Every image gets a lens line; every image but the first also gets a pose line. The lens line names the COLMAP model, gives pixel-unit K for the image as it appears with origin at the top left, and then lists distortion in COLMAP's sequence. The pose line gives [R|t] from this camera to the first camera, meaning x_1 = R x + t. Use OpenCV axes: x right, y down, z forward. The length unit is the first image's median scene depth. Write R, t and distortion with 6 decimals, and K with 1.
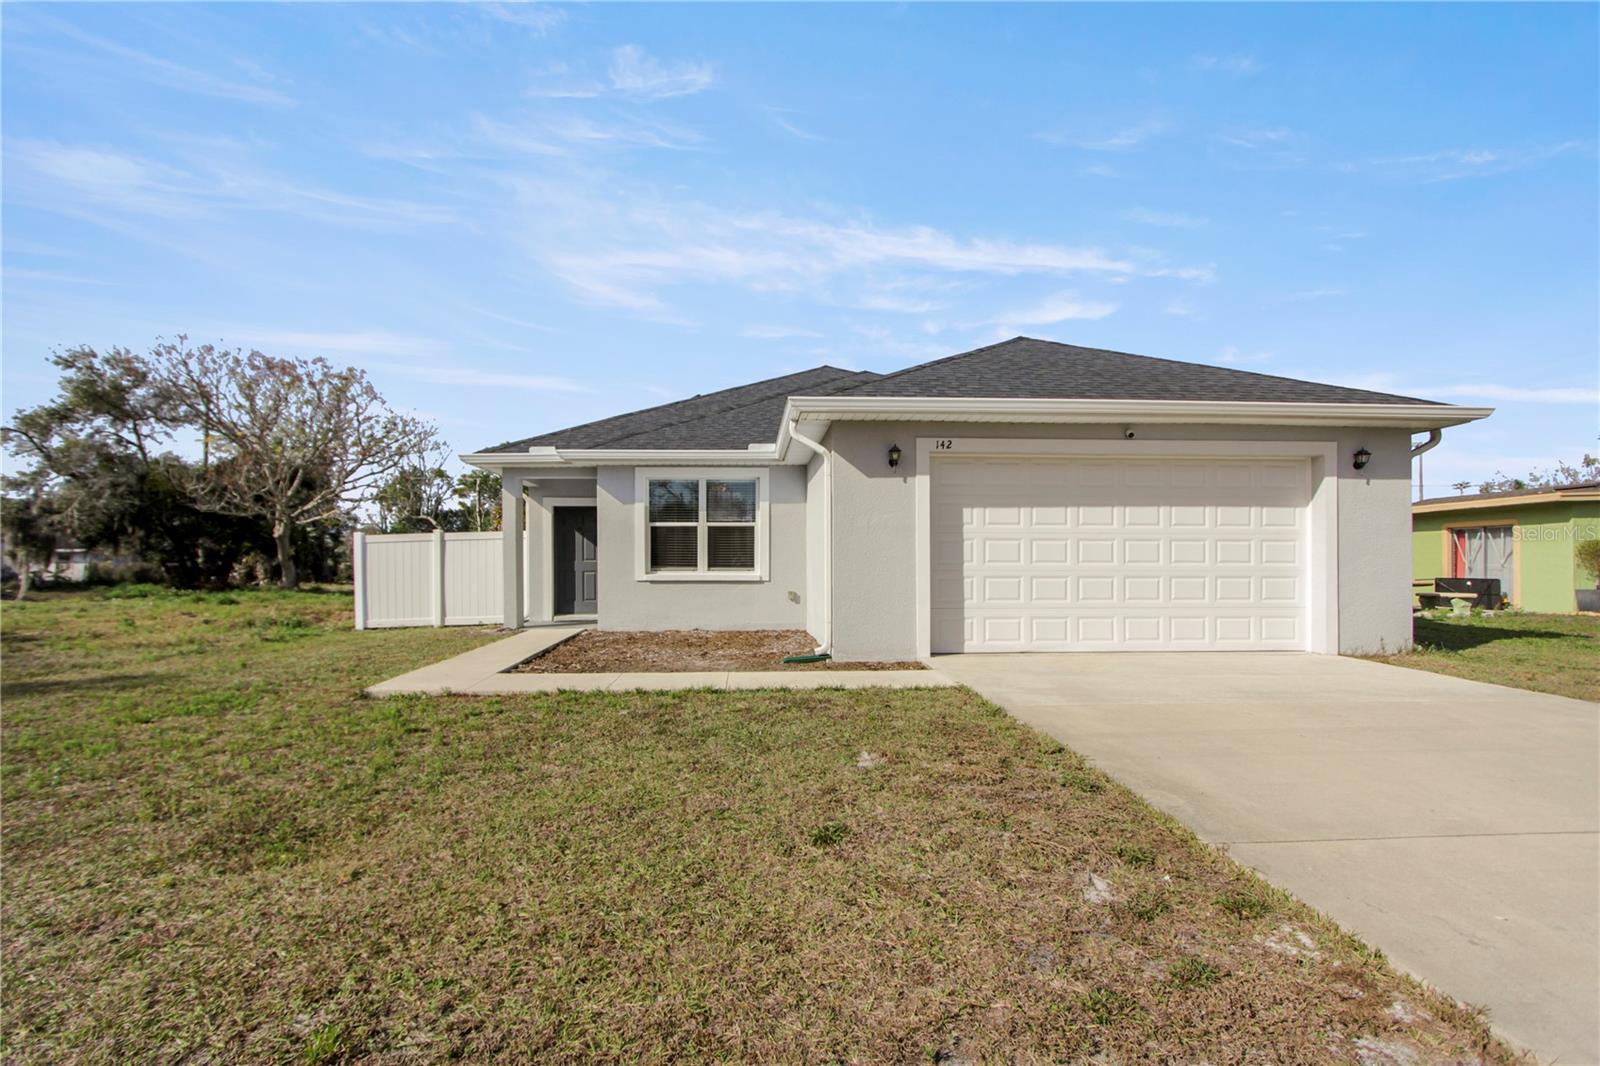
lens RADIAL K [[763.9, 0, 790.0], [0, 763.9, 561.9], [0, 0, 1]] dist [-0.012869, 0.000380]
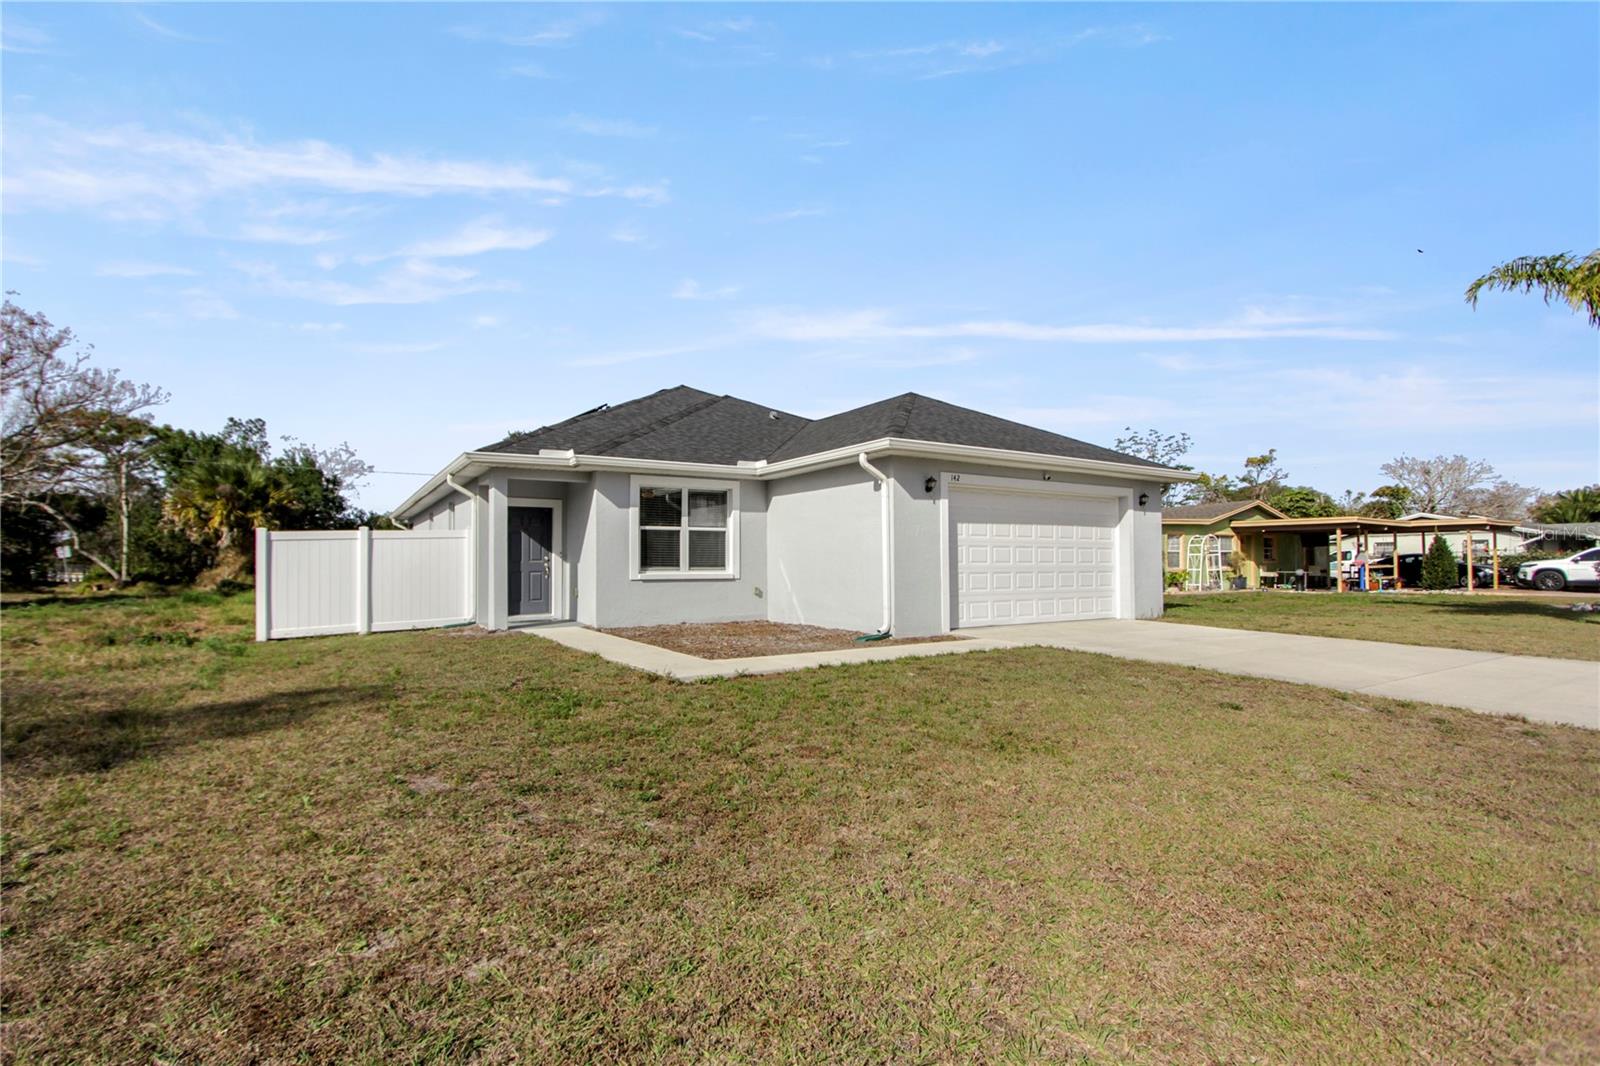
lens RADIAL K [[746.3, 0, 777.6], [0, 746.3, 537.0], [0, 0, 1]] dist [-0.009882, -0.000168]
pose [[0.877281, 0.015774, 0.479719, -0.518583], [0.000021, 0.999459, -0.032903, -0.000875], [-0.479978, 0.028875, 0.876805, -0.023480]]
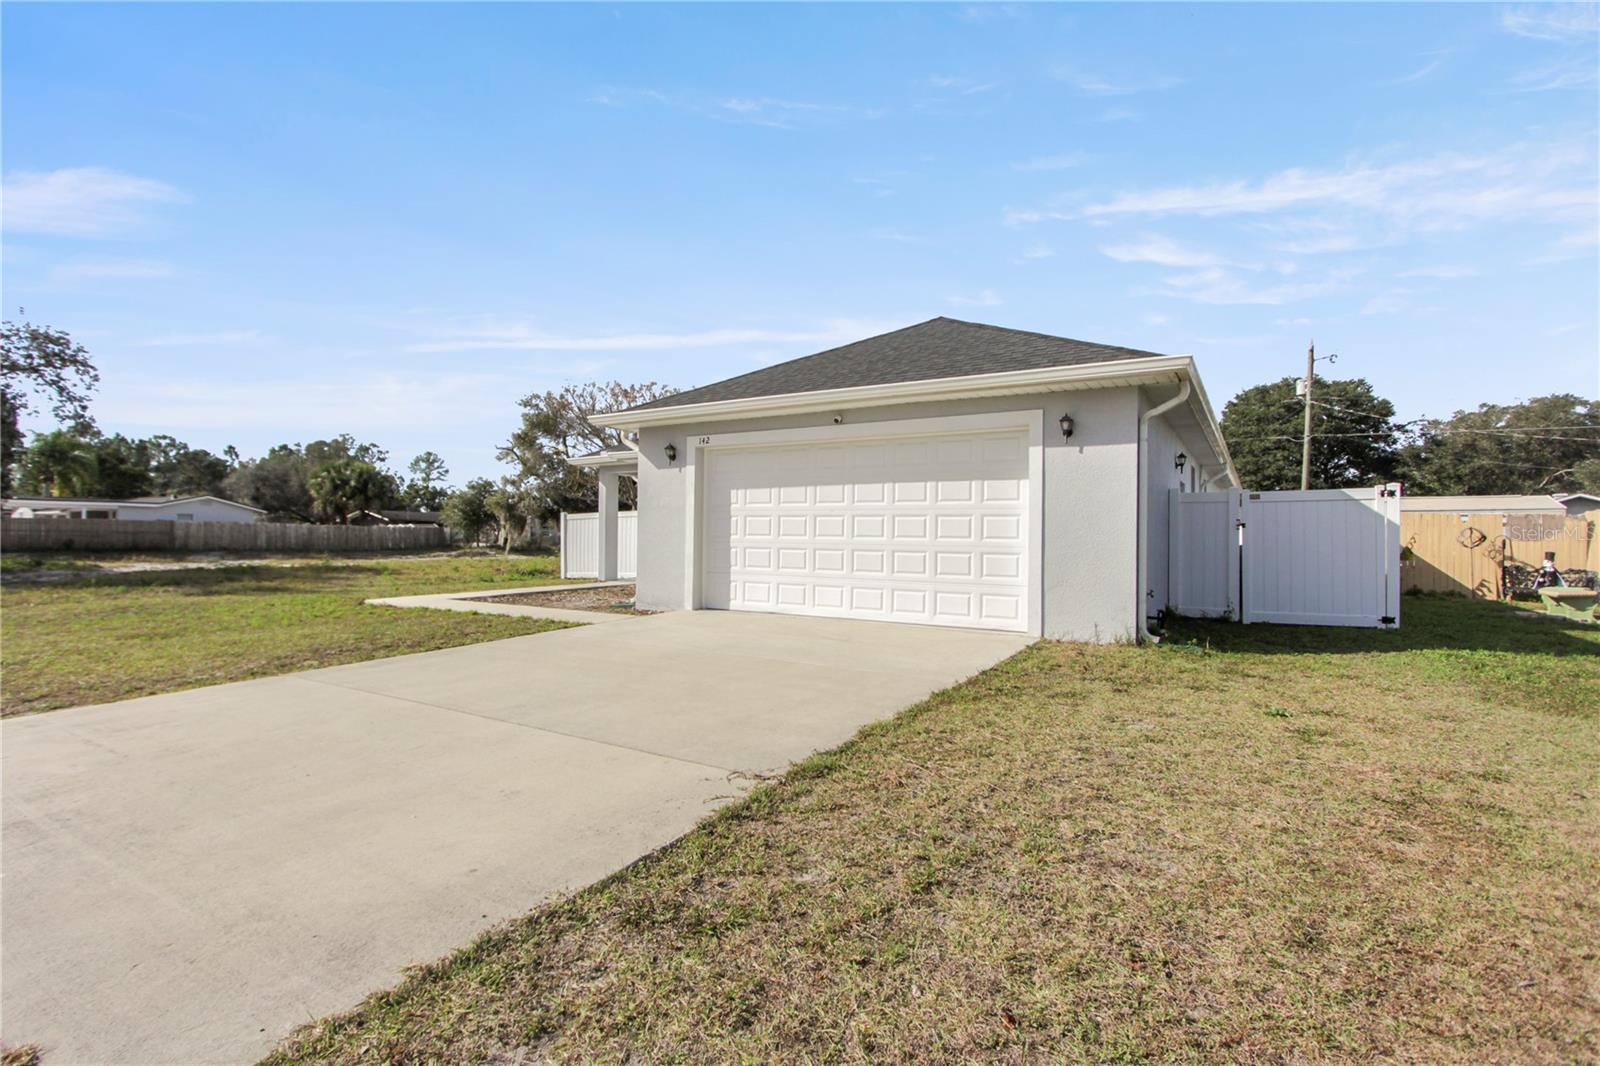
lens RADIAL K [[764.3, 0, 787.9], [0, 764.3, 538.1], [0, 0, 1]] dist [-0.008304, -0.000217]
pose [[0.817687, 0.011262, -0.575553, 0.730449], [-0.009051, 0.999937, 0.006707, -0.002845], [0.575592, -0.000276, 0.817737, 0.041115]]
